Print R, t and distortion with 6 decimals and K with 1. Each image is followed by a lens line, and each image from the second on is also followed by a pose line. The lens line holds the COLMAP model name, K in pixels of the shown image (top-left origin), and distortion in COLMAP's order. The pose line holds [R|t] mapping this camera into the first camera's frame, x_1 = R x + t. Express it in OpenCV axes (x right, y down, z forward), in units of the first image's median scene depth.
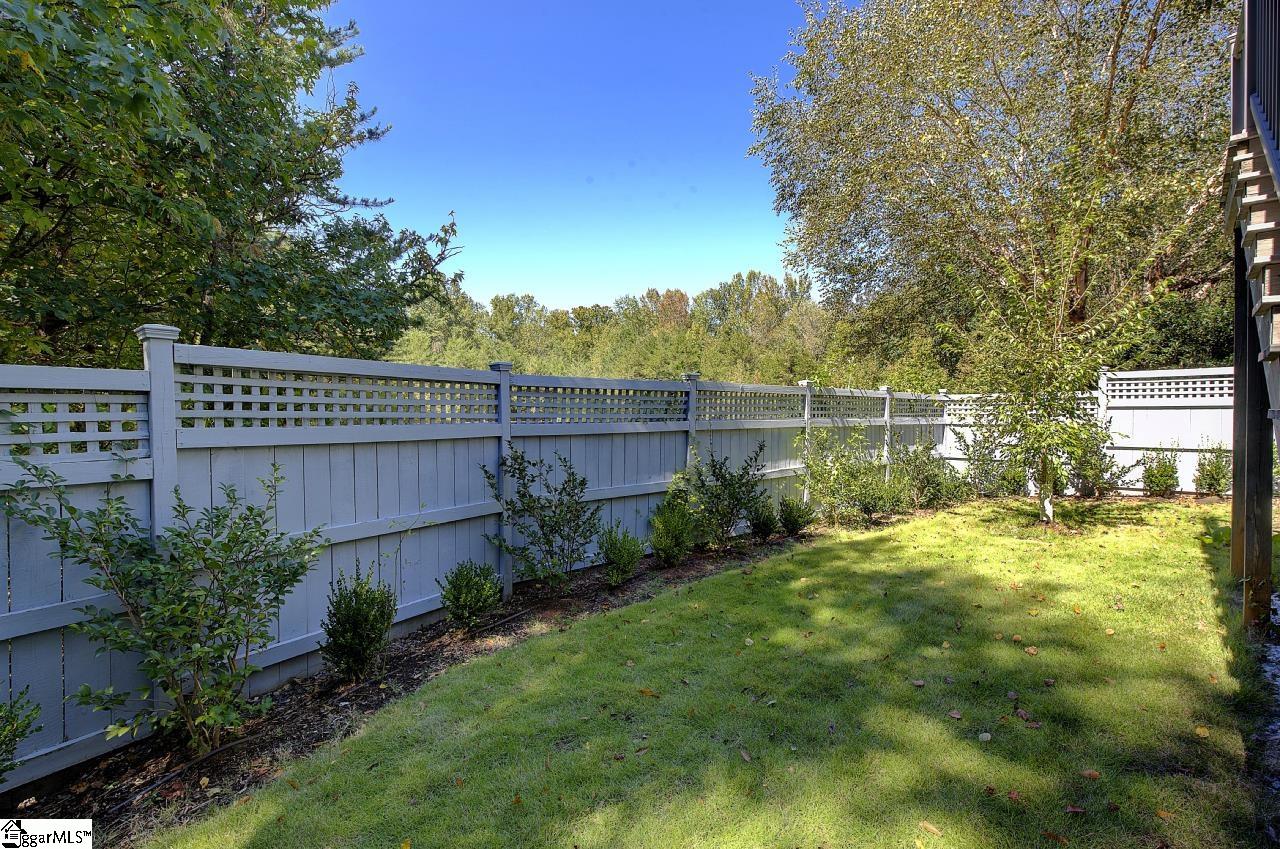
lens RADIAL K [[551.5, 0, 640.0], [0, 551.5, 424.5], [0, 0, 1]] dist [0.002480, 0.000411]
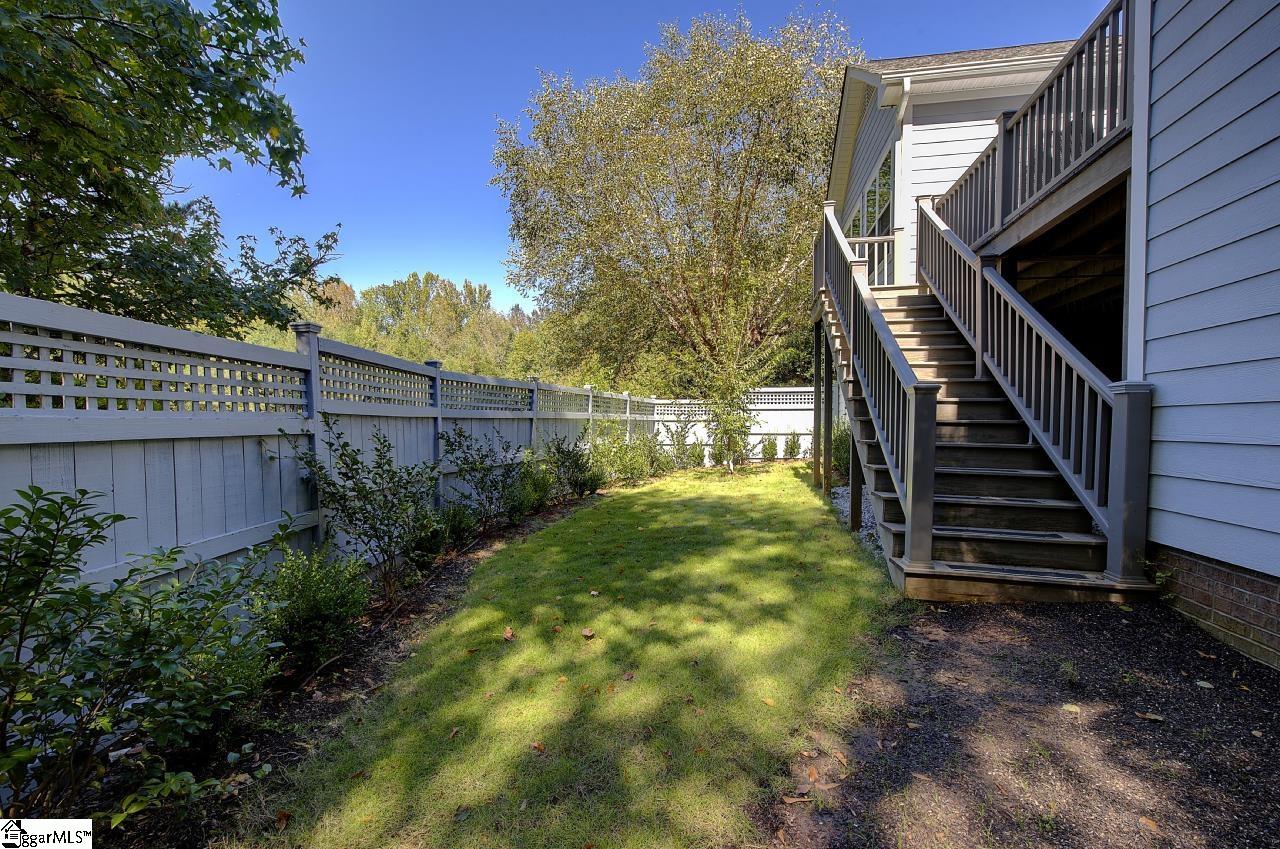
lens RADIAL K [[542.7, 0, 636.2], [0, 542.7, 436.4], [0, 0, 1]] dist [-0.008579, 0.000198]
pose [[0.841682, -0.008956, 0.539899, -0.333755], [0.002941, 0.999924, 0.012002, 0.032174], [-0.539965, -0.008514, 0.841644, -0.206743]]
